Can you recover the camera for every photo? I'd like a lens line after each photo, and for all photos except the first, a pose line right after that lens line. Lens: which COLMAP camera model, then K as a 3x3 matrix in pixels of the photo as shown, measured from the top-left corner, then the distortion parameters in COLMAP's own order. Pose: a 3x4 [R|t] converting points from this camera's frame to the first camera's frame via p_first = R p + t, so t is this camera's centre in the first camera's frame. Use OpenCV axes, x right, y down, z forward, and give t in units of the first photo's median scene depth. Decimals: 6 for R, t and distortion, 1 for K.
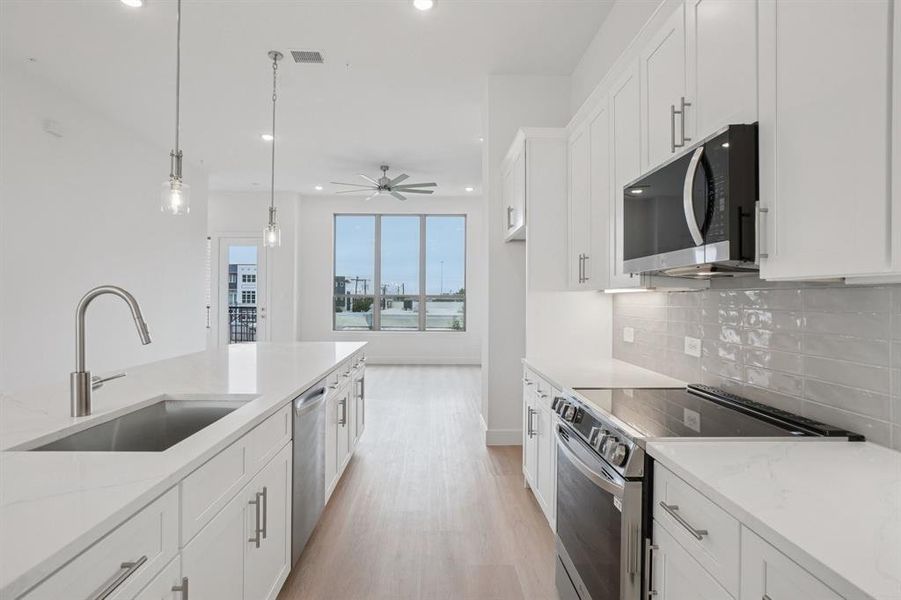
lens RADIAL K [[465.9, 0, 439.1], [0, 465.9, 297.3], [0, 0, 1]] dist [-0.022208, 0.001825]
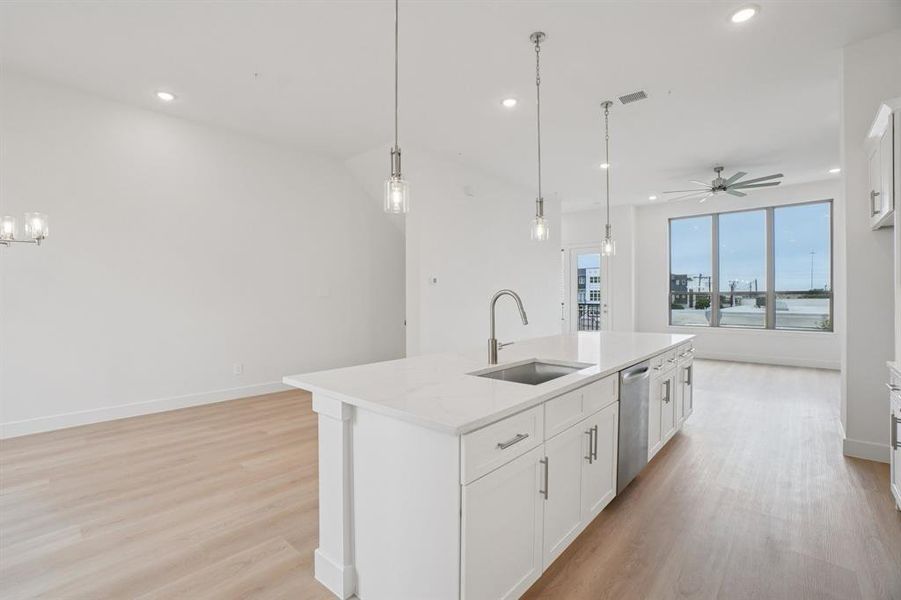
lens RADIAL K [[401.8, 0, 436.5], [0, 401.8, 298.7], [0, 0, 1]] dist [-0.070890, 0.024410]
pose [[0.717976, -0.005661, -0.696045, 0.029544], [0.010669, 0.999939, 0.002873, 0.000135], [0.695986, -0.009489, 0.717992, -0.054821]]
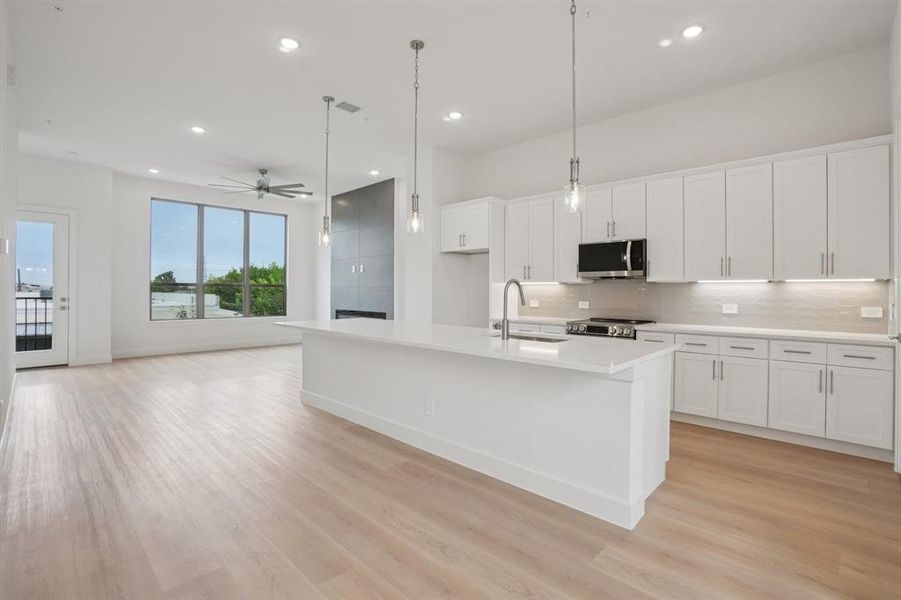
lens RADIAL K [[417.5, 0, 465.4], [0, 417.5, 287.8], [0, 0, 1]] dist [-0.033221, 0.000951]
pose [[0.694615, 0.002017, 0.719379, -0.496378], [-0.002595, 0.999997, -0.000298, 0.003557], [-0.719377, -0.001660, 0.694618, -0.048433]]
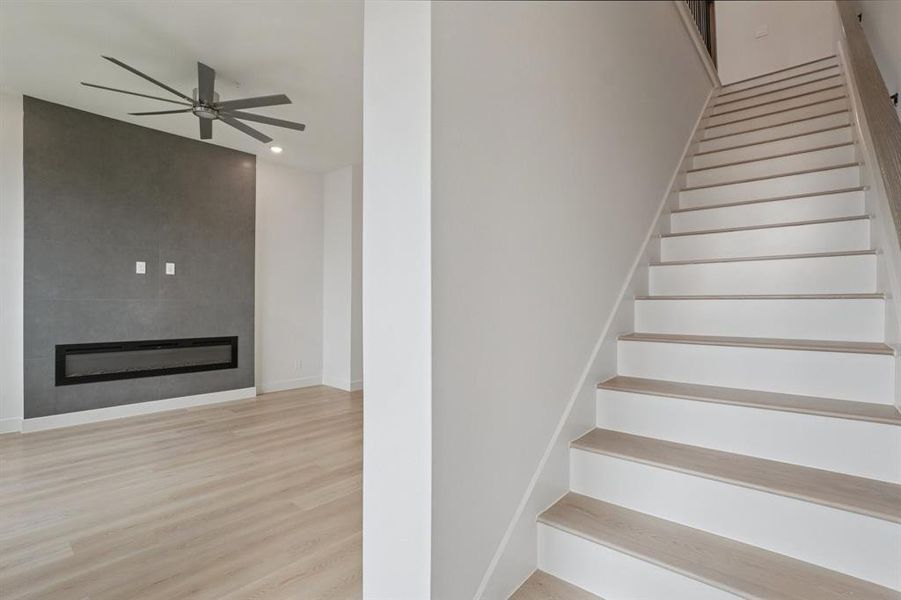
lens RADIAL K [[434.0, 0, 450.5], [0, 434.0, 300.0], [0, 0, 1]] dist [-0.003519, -0.000111]
pose [[-0.729697, -0.015412, 0.683597, -0.695859], [-0.017163, 0.999844, 0.004222, -0.008928], [-0.683555, -0.008652, -0.729847, 1.179610]]
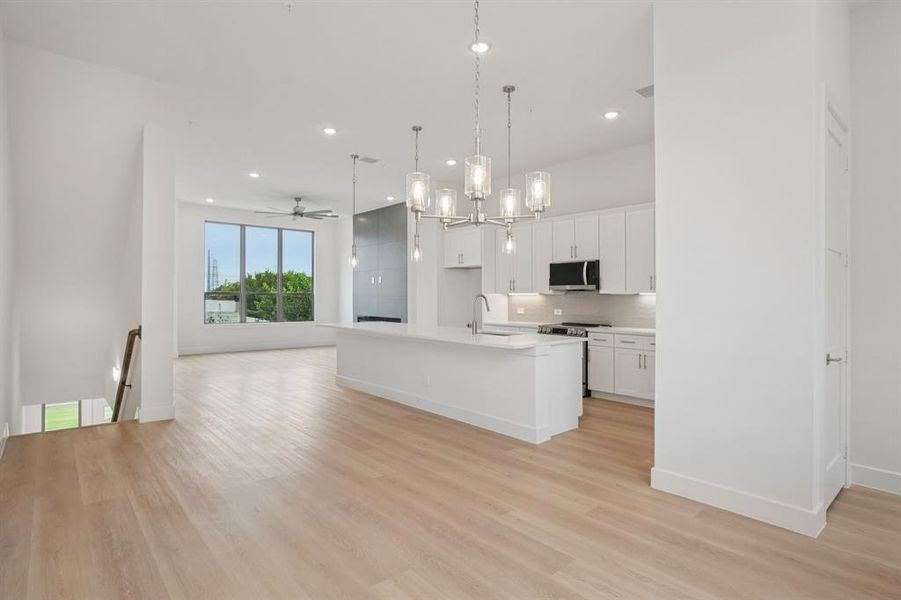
lens RADIAL K [[465.9, 0, 439.1], [0, 465.9, 297.3], [0, 0, 1]] dist [-0.022208, 0.001825]
pose [[0.773509, -0.005521, 0.633762, -0.653984], [-0.000399, 0.999958, 0.009198, -0.007630], [-0.633786, -0.007367, 0.773474, -0.297495]]
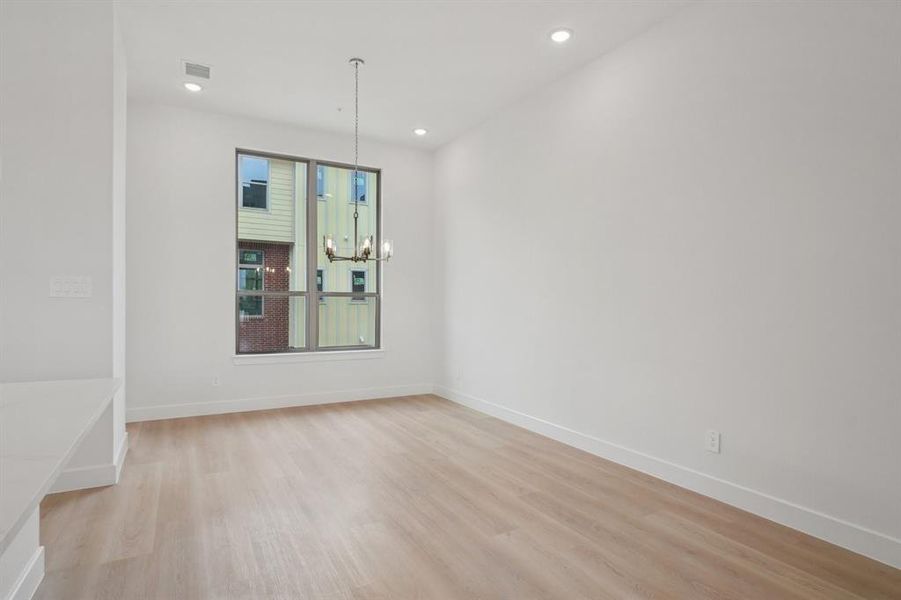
lens RADIAL K [[475.8, 0, 450.5], [0, 475.8, 300.0], [0, 0, 1]] dist [-0.016322, -0.000073]
pose [[-0.875681, -0.019662, -0.482489, -0.279812], [-0.016909, 0.999806, -0.010055, 0.000981], [0.482593, -0.000646, -0.875844, 0.460539]]
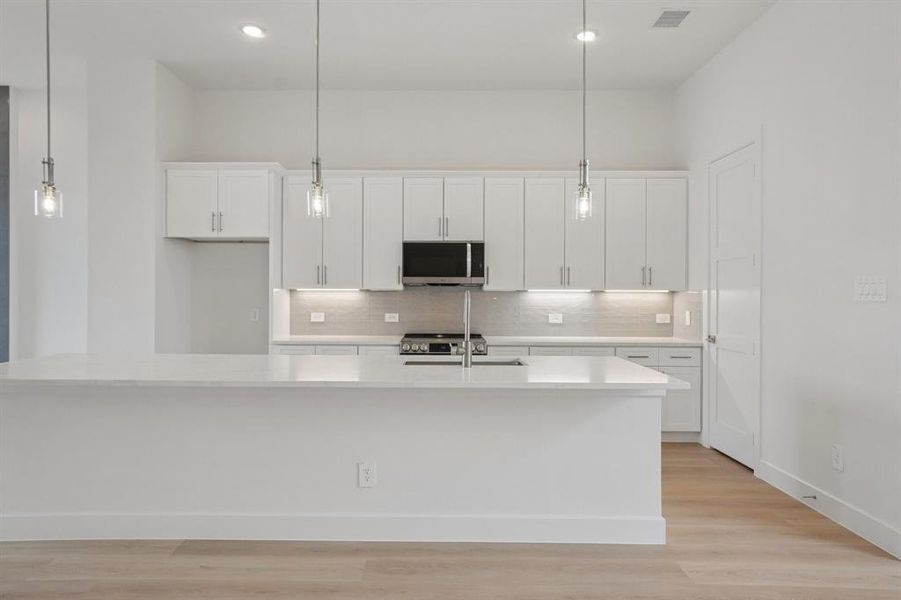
lens RADIAL K [[576.0, 0, 428.1], [0, 576.0, 293.7], [0, 0, 1]] dist [0.009750, 0.004026]
pose [[0.030464, -0.005728, 0.999519, -0.625468], [-0.007792, 0.999952, 0.005968, -0.005358], [-0.999505, -0.007970, 0.030418, 0.232931]]
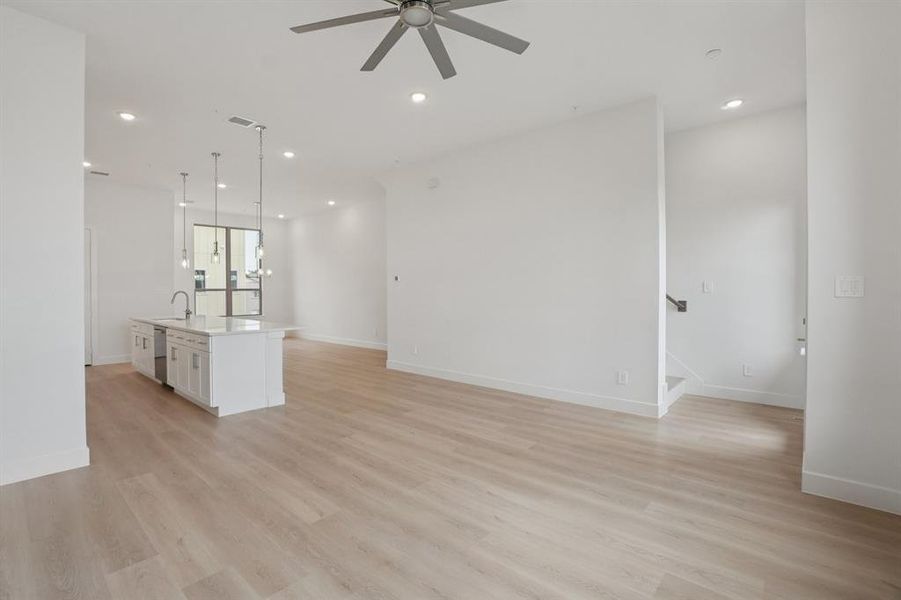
lens RADIAL K [[417.4, 0, 454.0], [0, 417.4, 289.2], [0, 0, 1]] dist [-0.015643, -0.000334]
pose [[-0.662353, -0.008424, -0.749144, 0.119418], [0.000479, 0.999932, -0.011668, 0.000795], [0.749192, -0.008087, -0.662304, 1.248240]]
